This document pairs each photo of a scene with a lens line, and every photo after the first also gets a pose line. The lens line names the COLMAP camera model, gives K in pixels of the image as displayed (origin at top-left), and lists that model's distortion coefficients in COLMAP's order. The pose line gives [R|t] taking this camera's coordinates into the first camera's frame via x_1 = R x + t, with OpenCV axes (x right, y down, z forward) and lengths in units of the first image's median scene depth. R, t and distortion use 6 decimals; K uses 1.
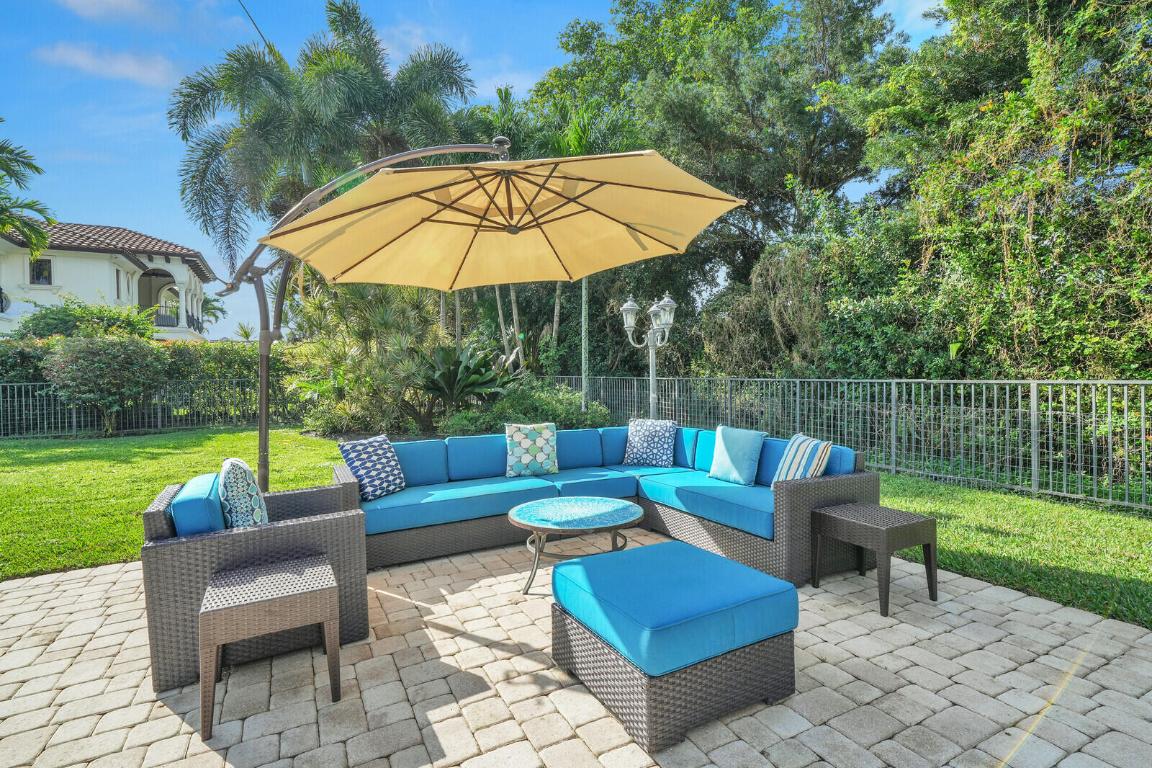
lens RADIAL K [[524.5, 0, 573.6], [0, 524.5, 372.5], [0, 0, 1]] dist [0.009691, 0.001601]
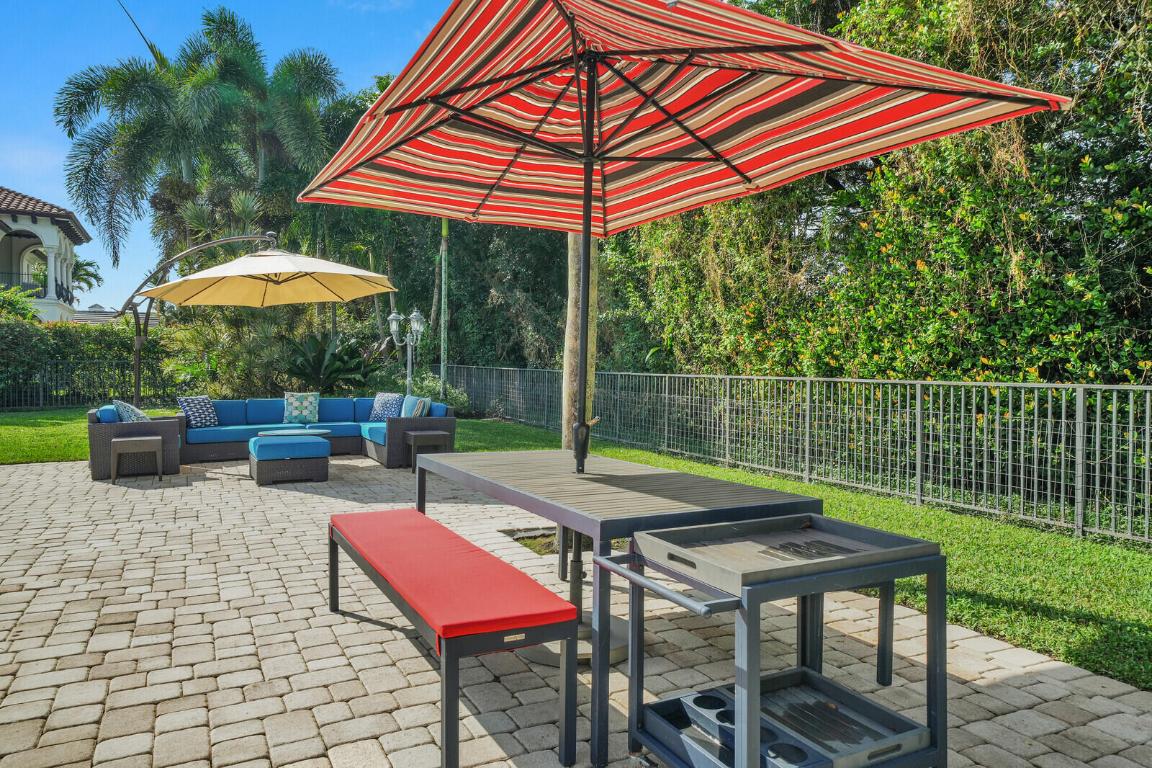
lens RADIAL K [[732.0, 0, 563.3], [0, 732.0, 368.2], [0, 0, 1]] dist [0.038817, 0.009690]
pose [[0.999517, 0.021538, -0.022417, 0.292199], [-0.021322, 0.999724, 0.009814, -0.006682], [0.022622, -0.009332, 0.999701, -0.475515]]
